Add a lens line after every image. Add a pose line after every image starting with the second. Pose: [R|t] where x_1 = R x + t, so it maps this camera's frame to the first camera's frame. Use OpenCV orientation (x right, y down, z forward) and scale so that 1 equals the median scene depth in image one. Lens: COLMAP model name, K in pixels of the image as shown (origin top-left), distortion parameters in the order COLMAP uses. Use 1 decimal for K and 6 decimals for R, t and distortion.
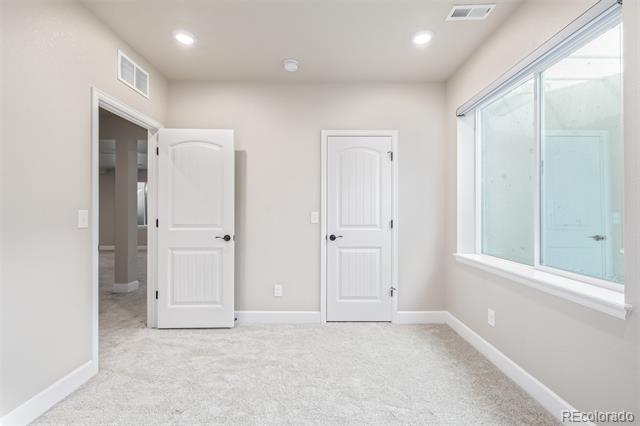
lens RADIAL K [[271.8, 0, 321.1], [0, 271.8, 214.6], [0, 0, 1]] dist [0.001677, 0.001039]
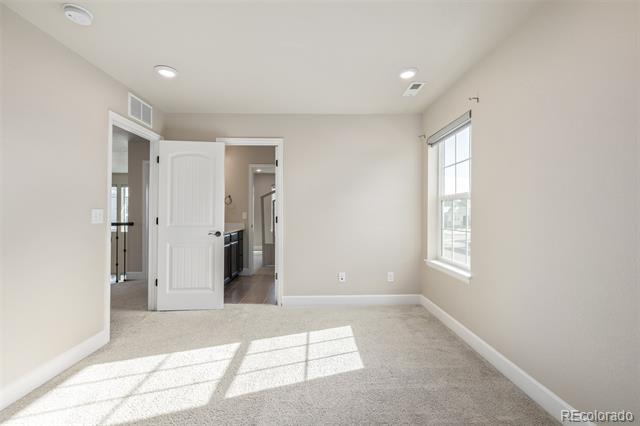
lens RADIAL K [[271.8, 0, 318.9], [0, 271.8, 212.0], [0, 0, 1]] dist [0.001677, 0.001039]
pose [[0.999972, 0.003260, -0.006687, 0.100905], [-0.003284, 0.999988, -0.003542, -0.001670], [0.006675, 0.003563, 0.999971, -0.167421]]
